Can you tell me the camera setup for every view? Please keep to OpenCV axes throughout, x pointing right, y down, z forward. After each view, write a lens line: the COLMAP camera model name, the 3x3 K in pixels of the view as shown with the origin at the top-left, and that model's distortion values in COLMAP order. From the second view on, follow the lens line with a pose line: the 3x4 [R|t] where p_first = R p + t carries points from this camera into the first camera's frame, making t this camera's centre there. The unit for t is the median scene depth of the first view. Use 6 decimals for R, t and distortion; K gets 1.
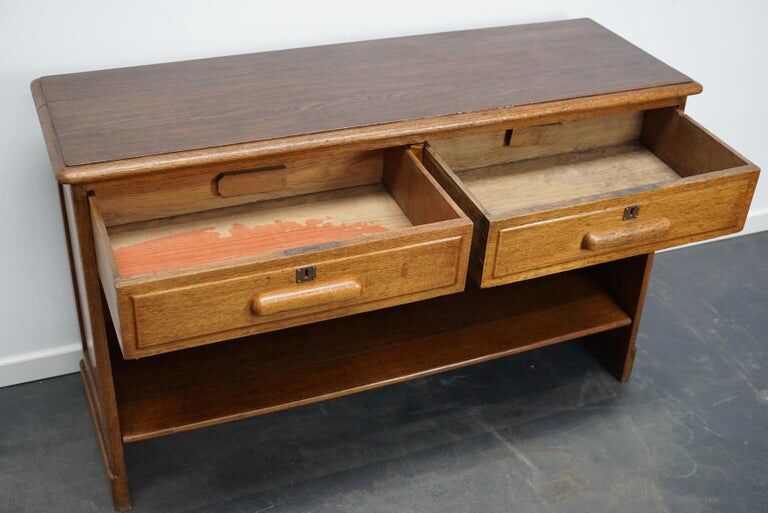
lens RADIAL K [[997.3, 0, 384.0], [0, 997.3, 256.5], [0, 0, 1]] dist [-0.148041, 0.319936]
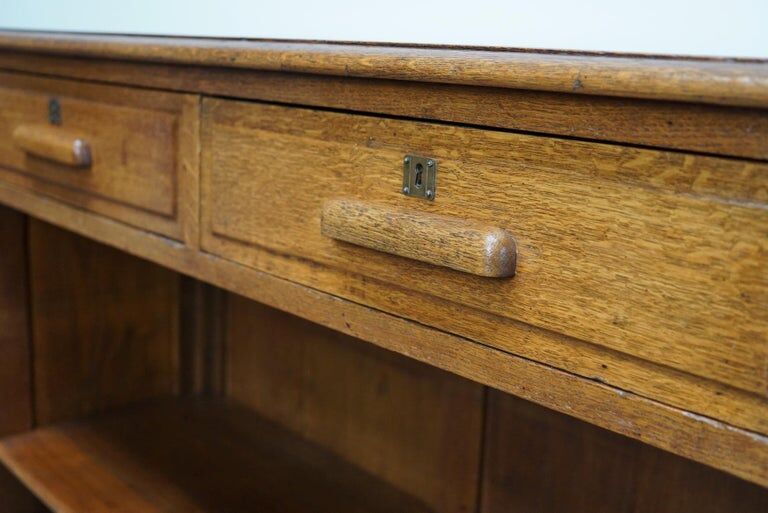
lens RADIAL K [[997.3, 0, 384.0], [0, 997.3, 256.5], [0, 0, 1]] dist [-0.148041, 0.319936]
pose [[0.331741, 0.153060, -0.930871, 0.593657], [-0.565453, 0.822109, -0.066337, 0.014573], [0.755123, 0.548370, 0.359275, 0.836865]]
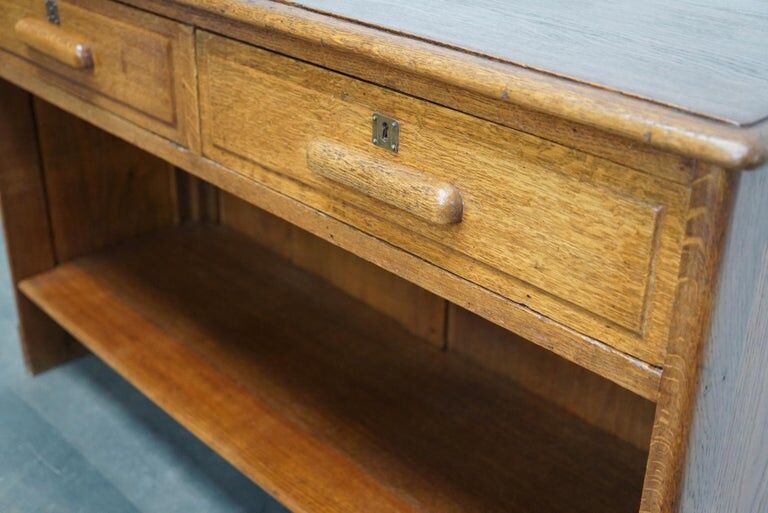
lens RADIAL K [[997.3, 0, 384.0], [0, 997.3, 256.5], [0, 0, 1]] dist [-0.148041, 0.319936]
pose [[0.361034, 0.371347, -0.855427, 0.662613], [-0.537656, 0.832380, 0.134424, -0.056954], [0.761959, 0.411394, 0.500174, 0.755935]]
